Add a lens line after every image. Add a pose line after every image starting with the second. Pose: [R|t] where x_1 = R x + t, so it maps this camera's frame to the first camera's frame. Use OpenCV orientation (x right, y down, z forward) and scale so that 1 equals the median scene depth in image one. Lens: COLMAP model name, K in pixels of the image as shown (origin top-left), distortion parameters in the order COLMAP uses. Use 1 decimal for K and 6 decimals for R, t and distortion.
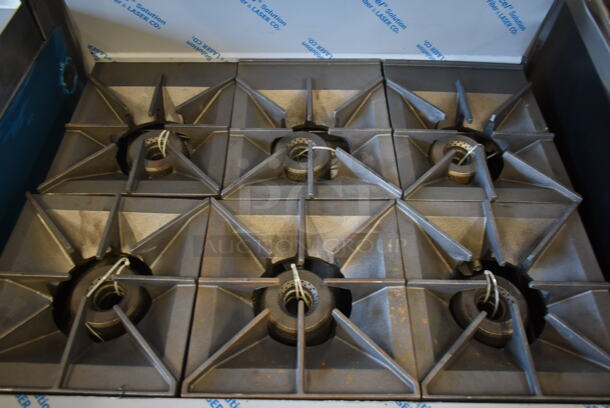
lens RADIAL K [[464.0, 0, 310.2], [0, 464.0, 201.4], [0, 0, 1]] dist [-0.008502, 0.000561]
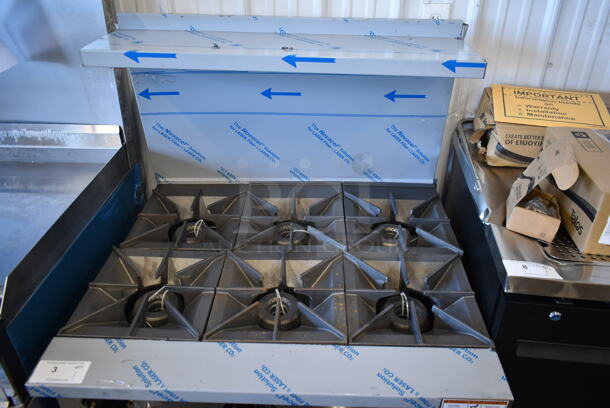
lens RADIAL K [[464.0, 0, 302.7], [0, 464.0, 204.7], [0, 0, 1]] dist [-0.008502, 0.000561]
pose [[0.999285, -0.000855, -0.037796, 0.099048], [-0.013035, 0.930647, -0.365685, 0.396767], [0.035487, 0.365917, 0.929971, -0.491897]]
